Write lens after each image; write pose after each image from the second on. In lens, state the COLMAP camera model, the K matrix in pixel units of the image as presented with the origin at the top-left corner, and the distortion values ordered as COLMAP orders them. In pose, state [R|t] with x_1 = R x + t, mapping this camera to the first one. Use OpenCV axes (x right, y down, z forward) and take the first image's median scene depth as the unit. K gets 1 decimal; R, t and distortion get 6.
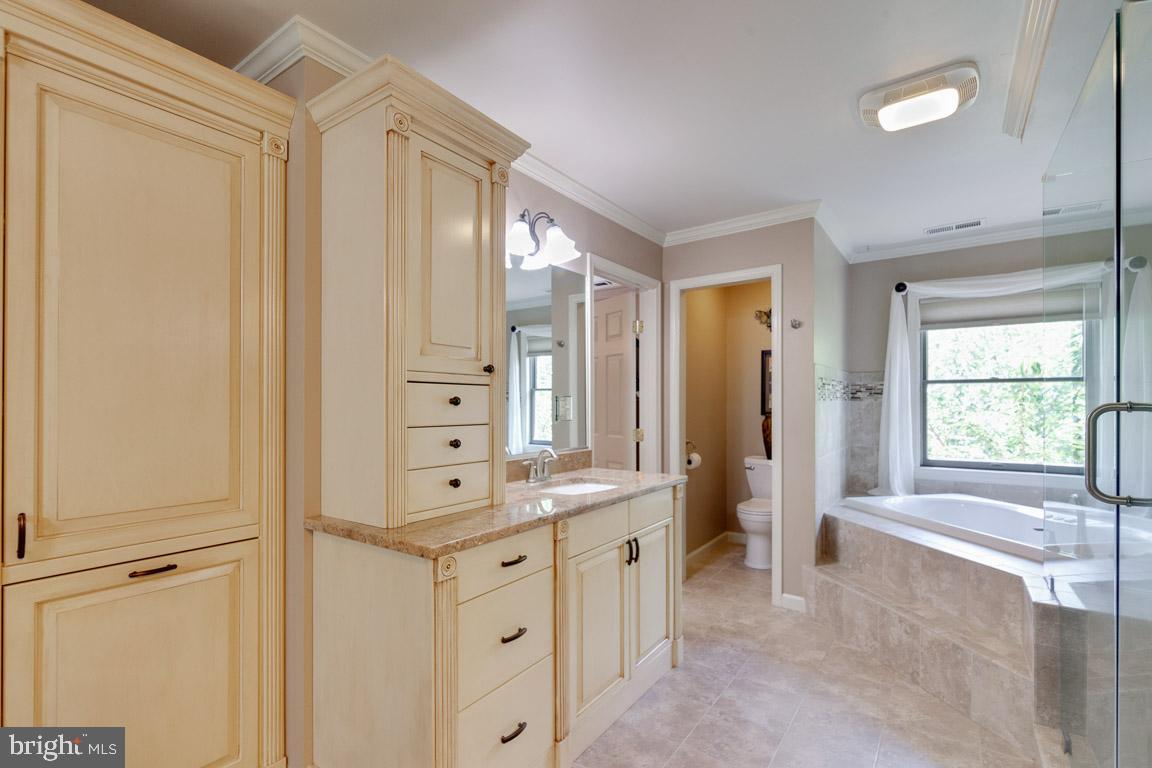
lens RADIAL K [[529.3, 0, 578.3], [0, 529.3, 404.4], [0, 0, 1]] dist [-0.002365, -0.000189]
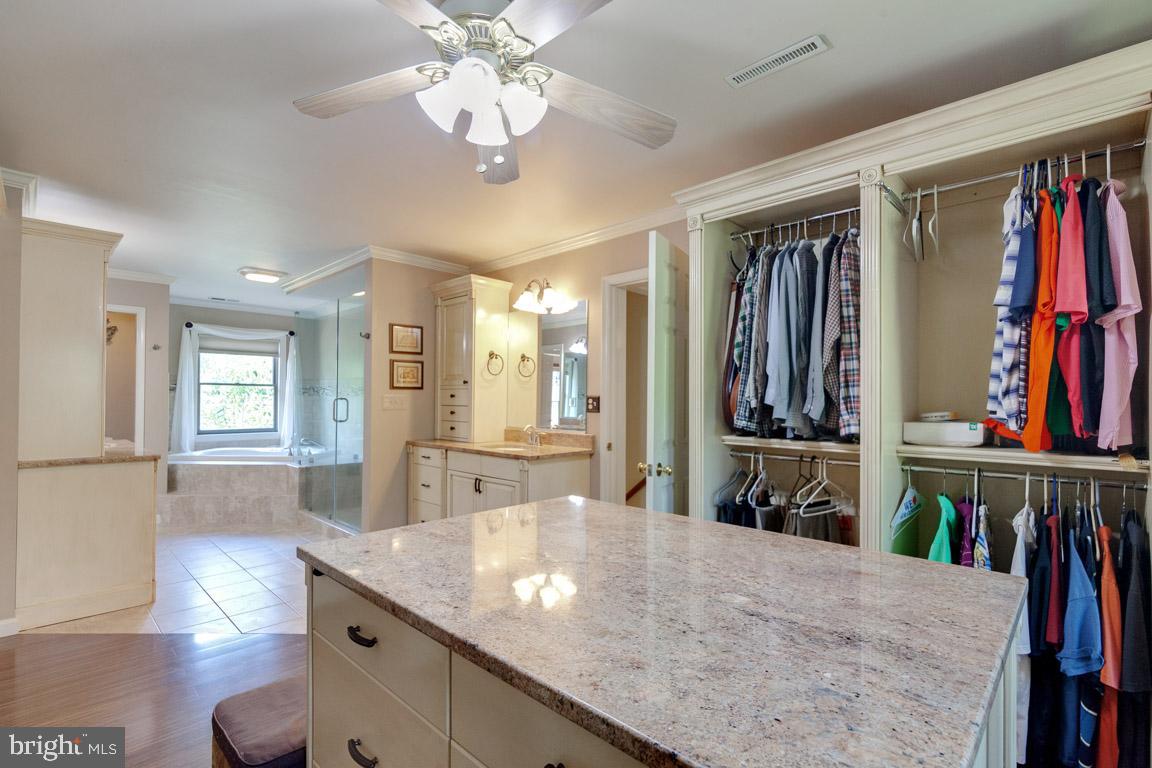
lens RADIAL K [[529.3, 0, 578.3], [0, 529.3, 404.4], [0, 0, 1]] dist [-0.002365, -0.000189]
pose [[0.157816, -0.004516, 0.987458, -1.012344], [-0.006755, 0.999961, 0.005653, 0.007201], [-0.987445, -0.007563, 0.157779, -0.552848]]
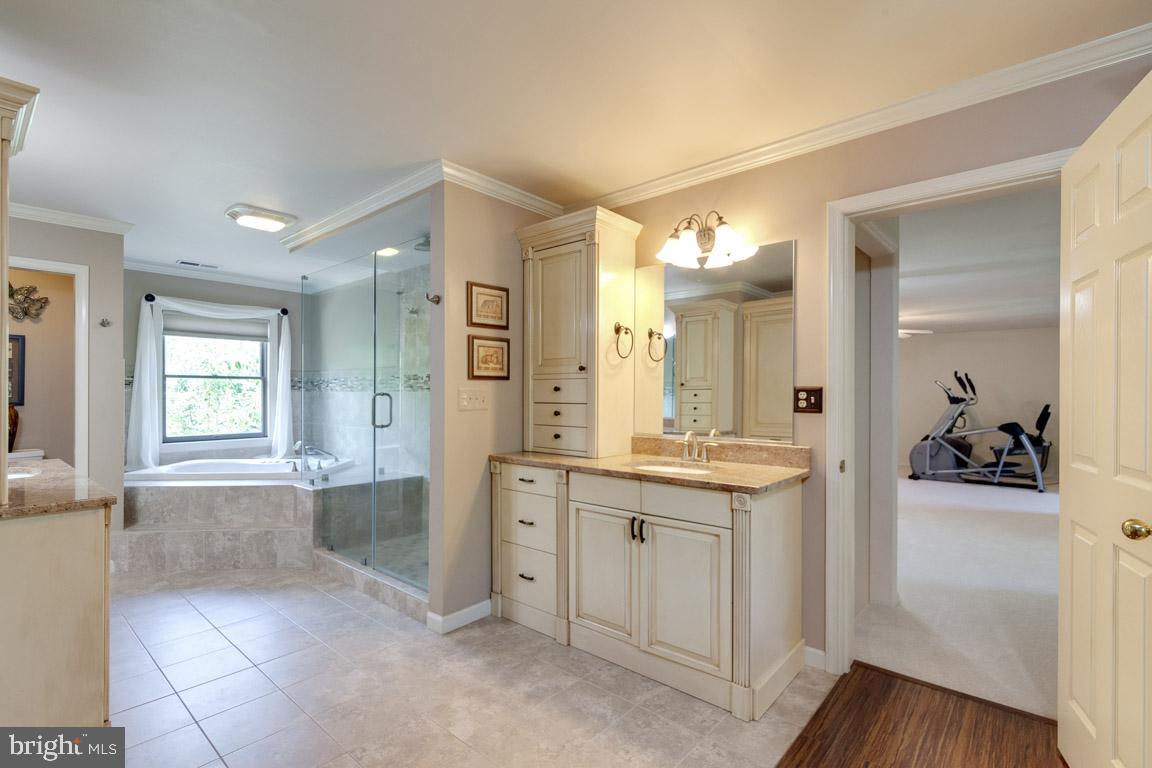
lens RADIAL K [[533.3, 0, 573.7], [0, 533.3, 401.5], [0, 0, 1]] dist [0.000032, 0.000191]
pose [[0.111356, -0.011445, 0.993715, -0.637770], [0.000876, 0.999934, 0.011419, 0.006434], [-0.993780, -0.000401, 0.111359, -0.139016]]
